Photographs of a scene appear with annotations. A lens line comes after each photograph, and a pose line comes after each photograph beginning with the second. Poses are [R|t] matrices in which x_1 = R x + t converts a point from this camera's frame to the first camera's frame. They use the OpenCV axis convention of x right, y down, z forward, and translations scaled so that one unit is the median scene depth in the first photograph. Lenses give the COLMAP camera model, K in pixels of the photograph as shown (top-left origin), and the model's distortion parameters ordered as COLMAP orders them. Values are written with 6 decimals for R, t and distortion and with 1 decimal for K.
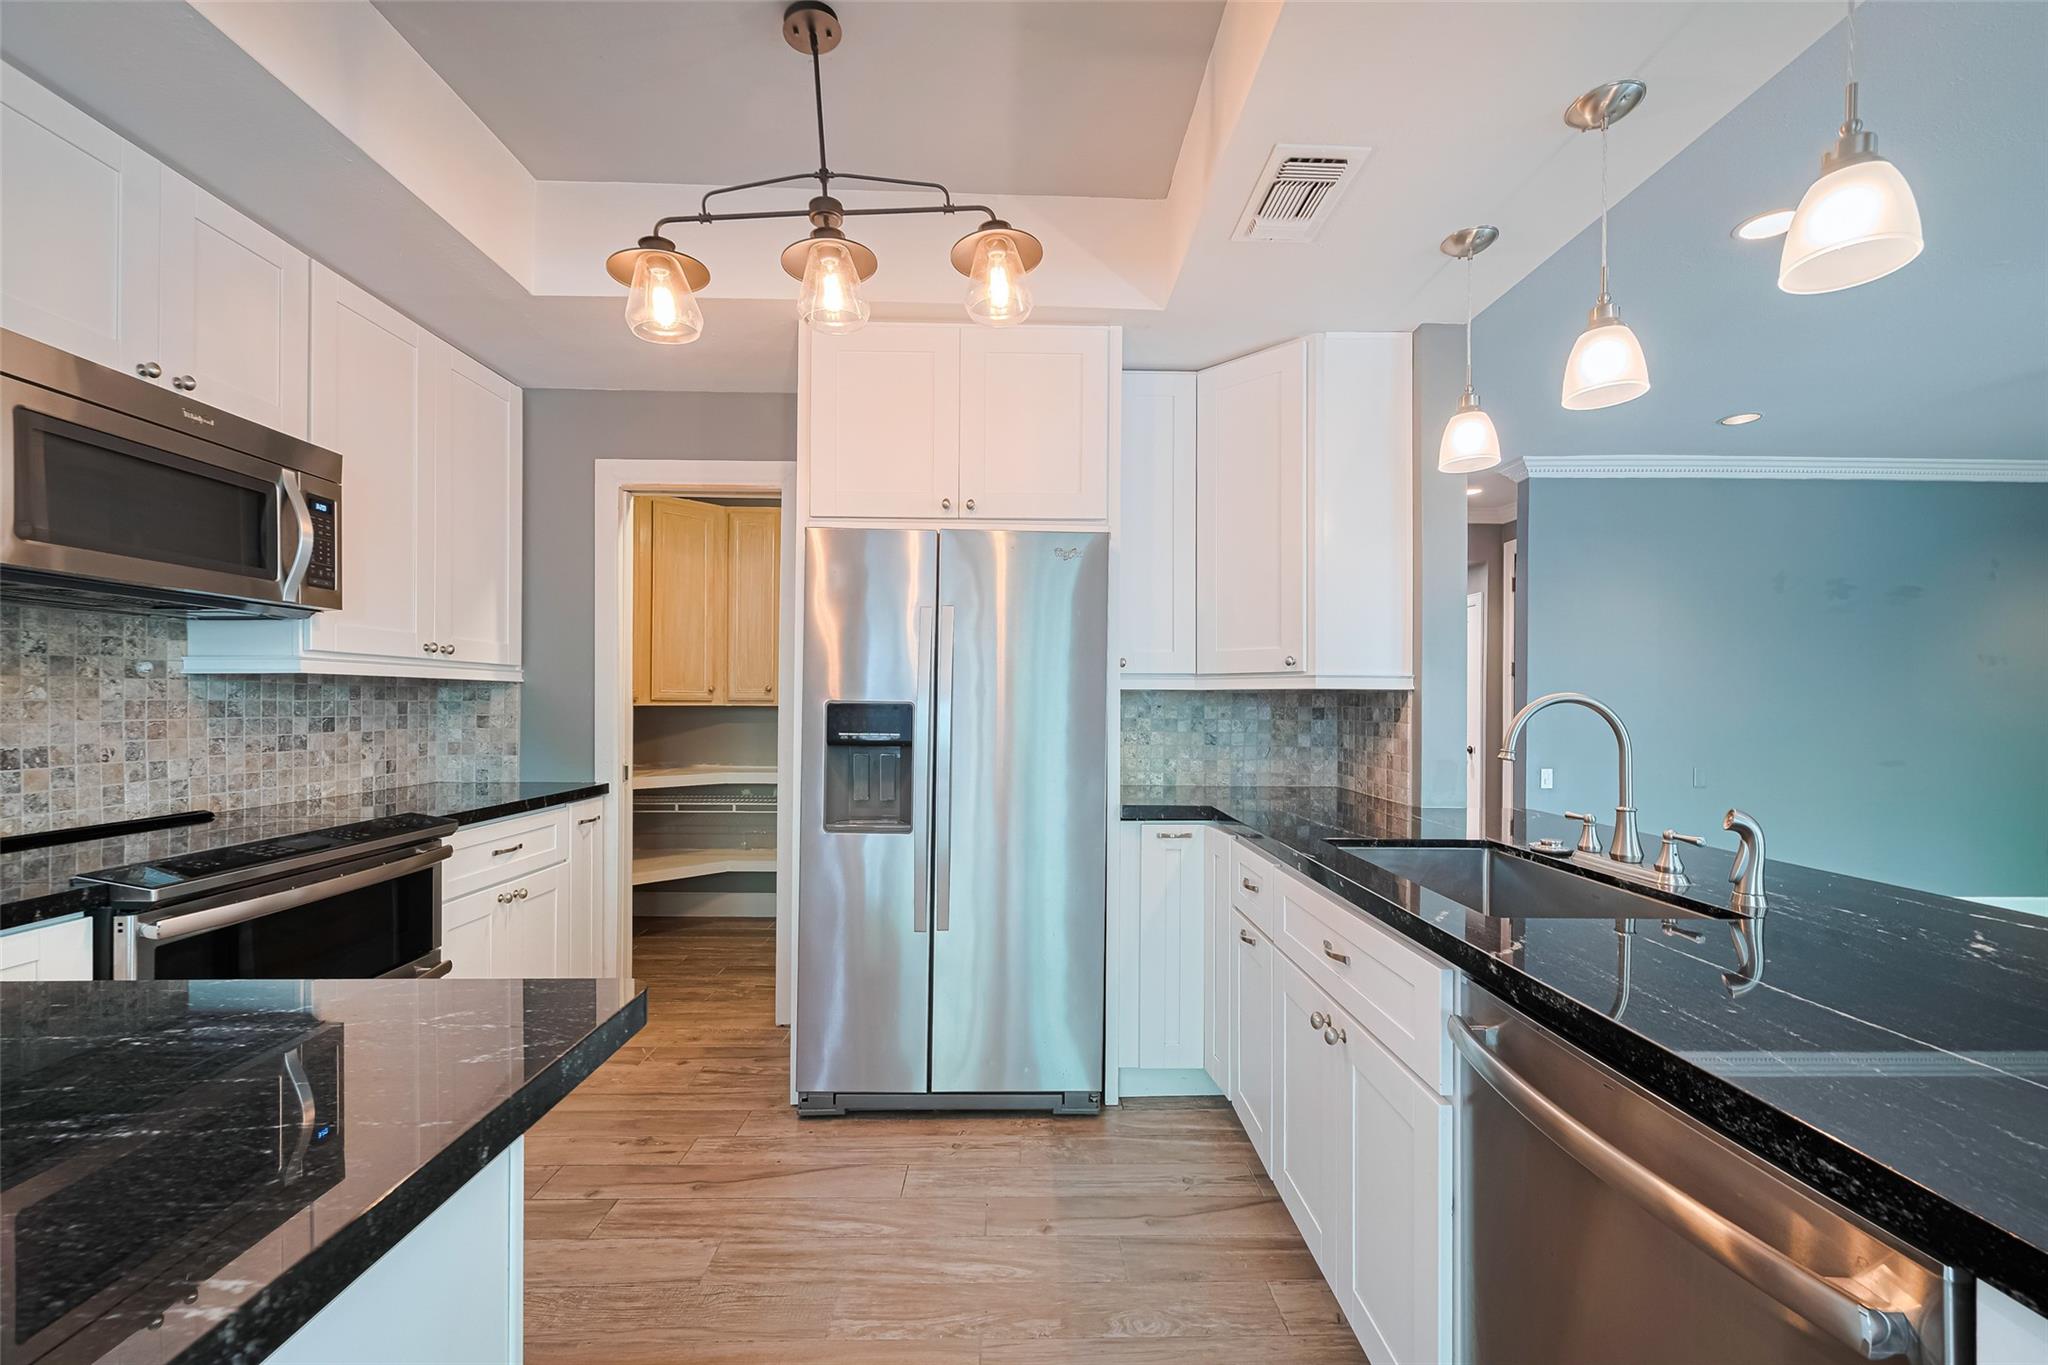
lens RADIAL K [[852.5, 0, 1057.1], [0, 852.5, 699.6], [0, 0, 1]] dist [-0.000714, -0.000192]
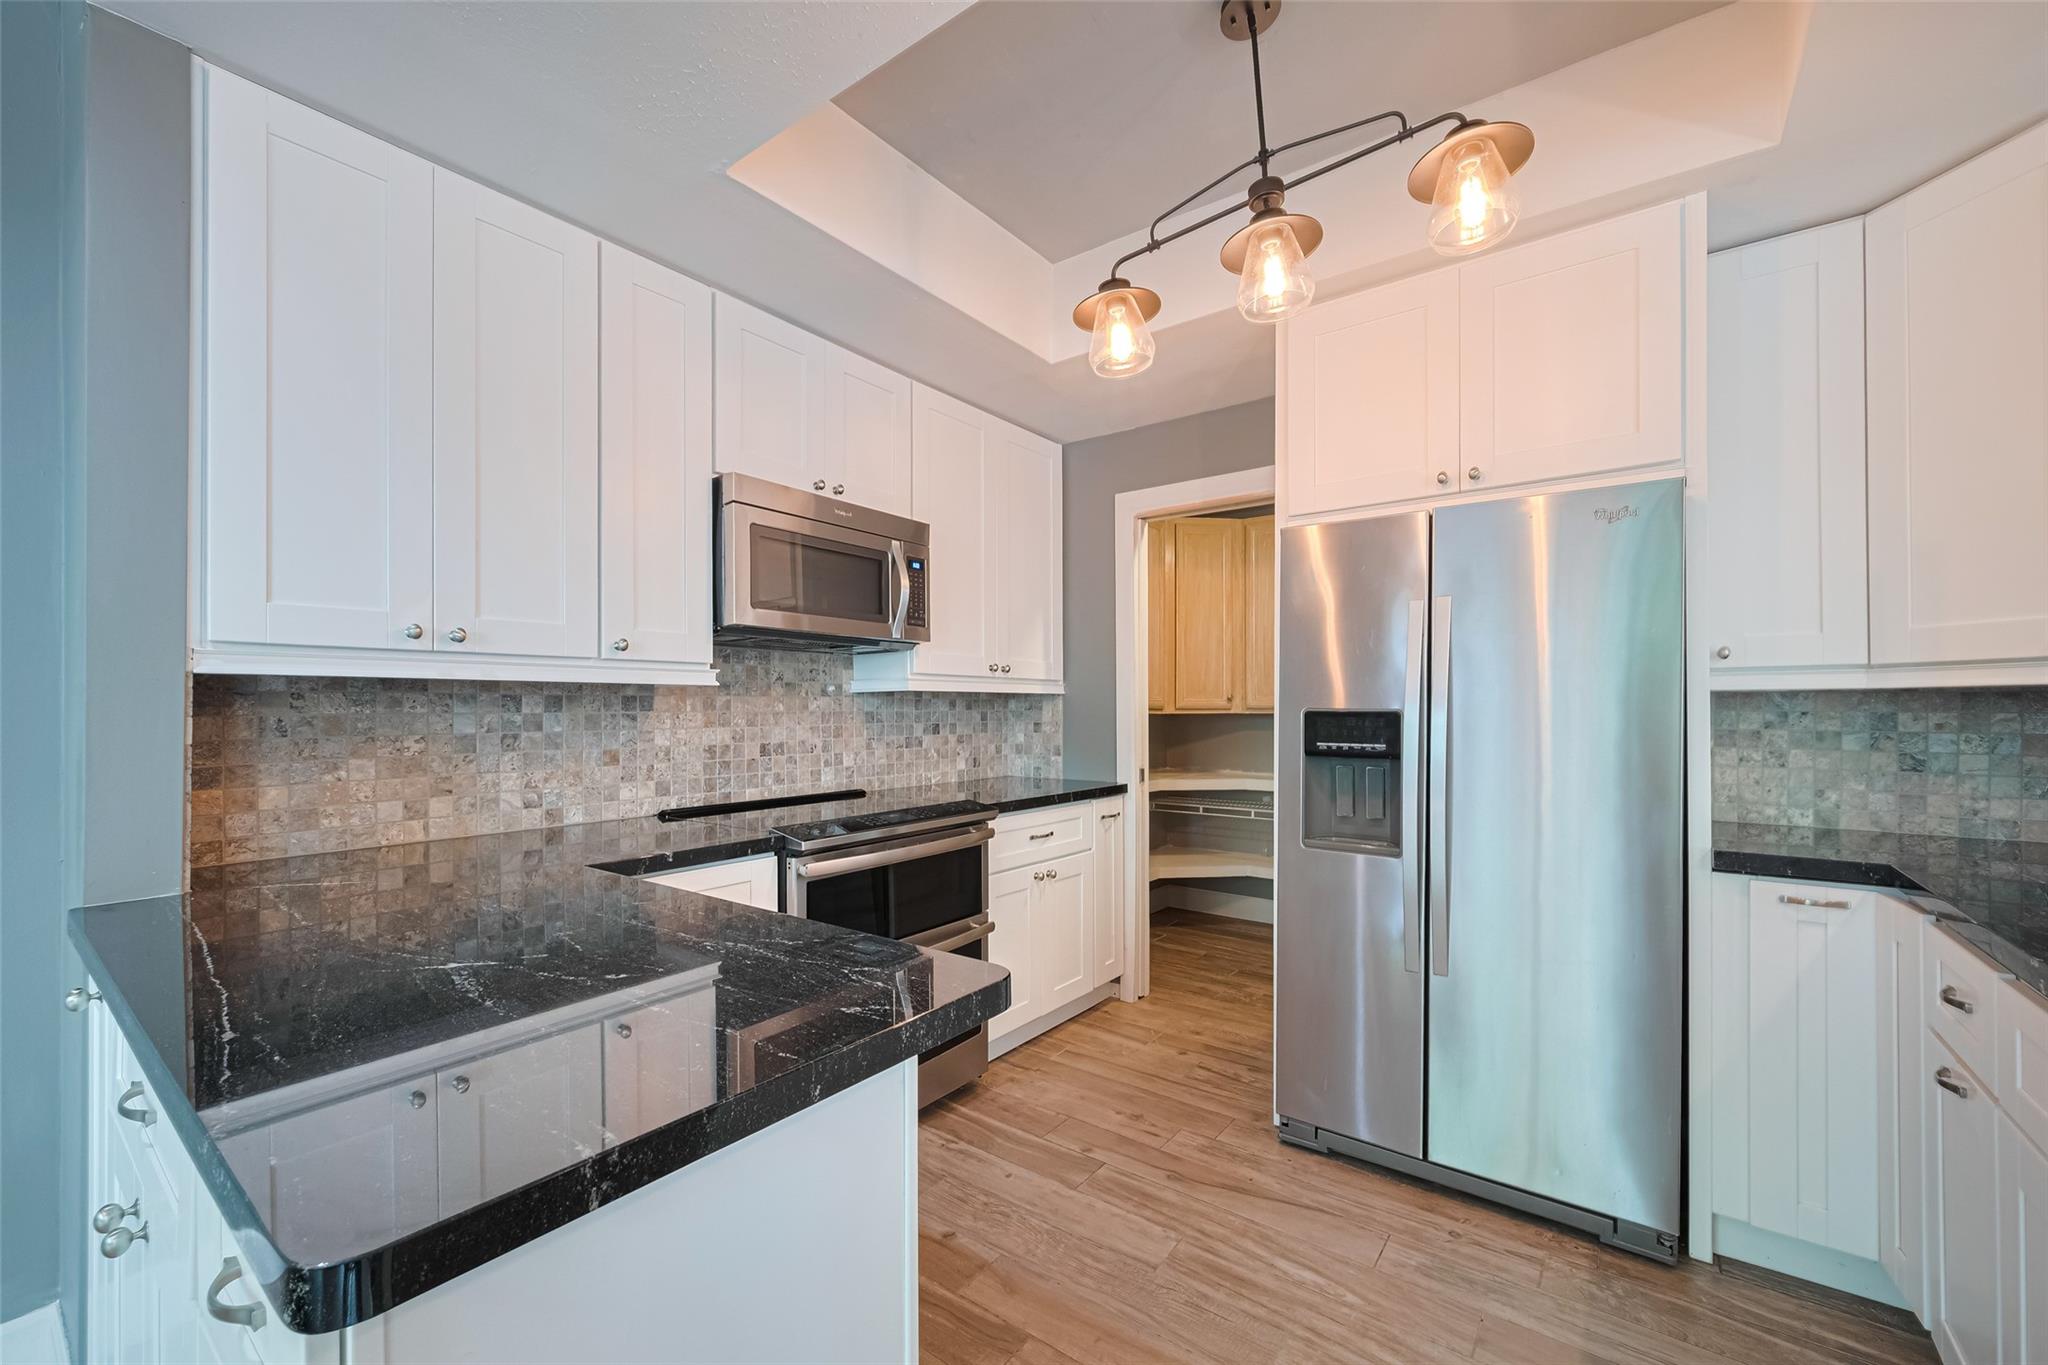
lens RADIAL K [[846.5, 0, 1006.6], [0, 846.5, 702.5], [0, 0, 1]] dist [-0.002327, -0.000164]
pose [[0.768092, -0.010913, -0.640247, 0.079916], [0.007726, 0.999940, -0.007776, -0.000543], [0.640293, 0.001027, 0.768130, 0.068063]]
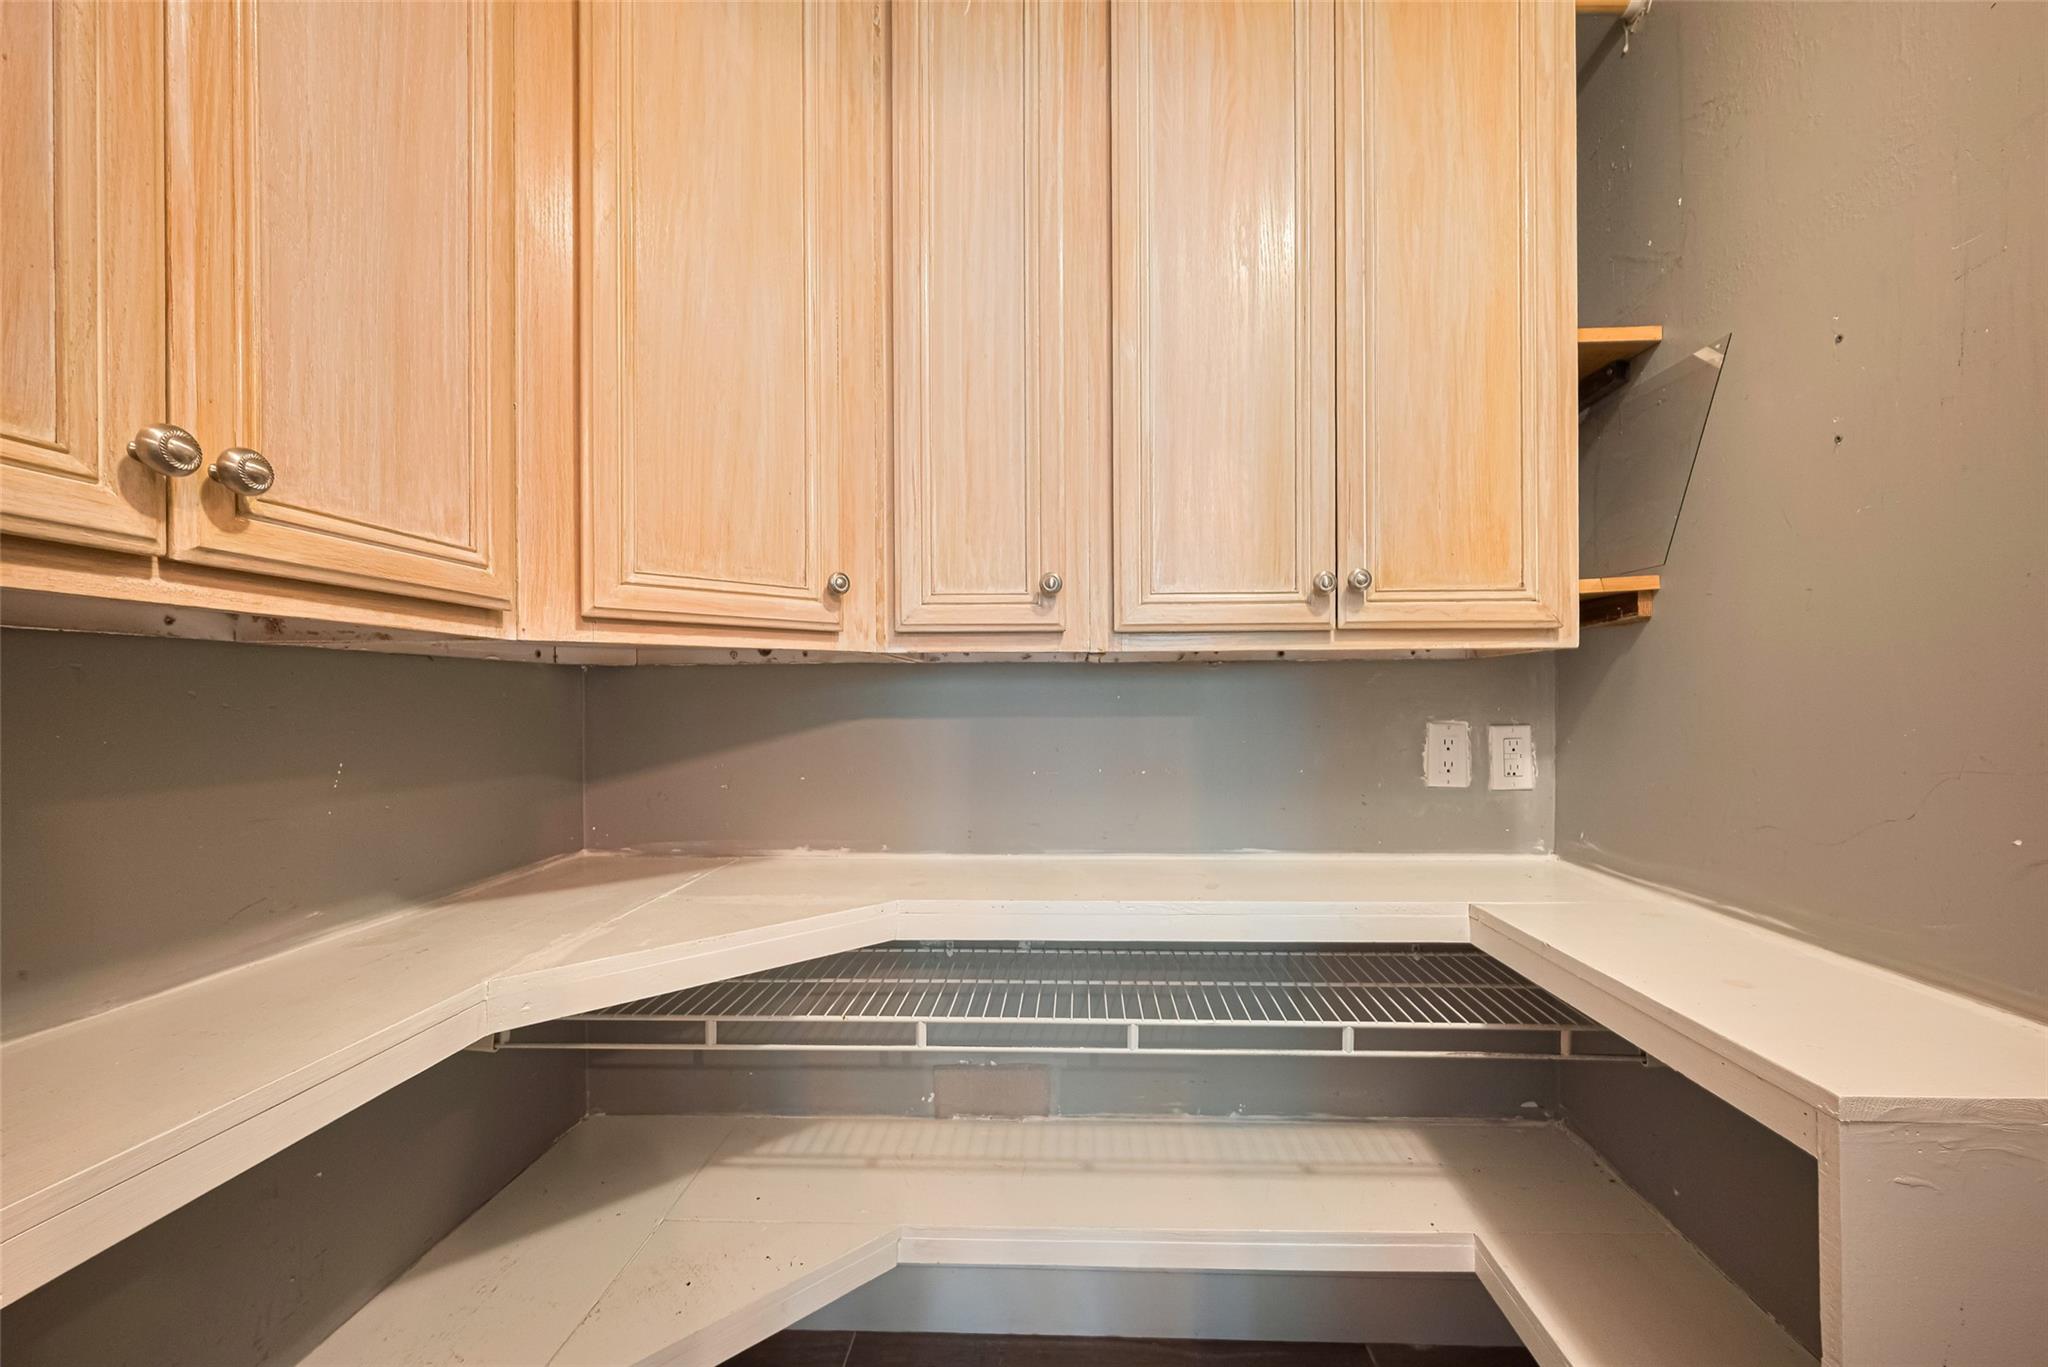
lens RADIAL K [[852.5, 0, 1057.1], [0, 852.5, 700.6], [0, 0, 1]] dist [-0.000714, -0.000192]
pose [[0.997899, -0.009878, -0.064028, -0.594870], [0.010125, 0.999943, 0.003526, 0.040412], [0.063989, -0.004167, 0.997942, 1.376974]]
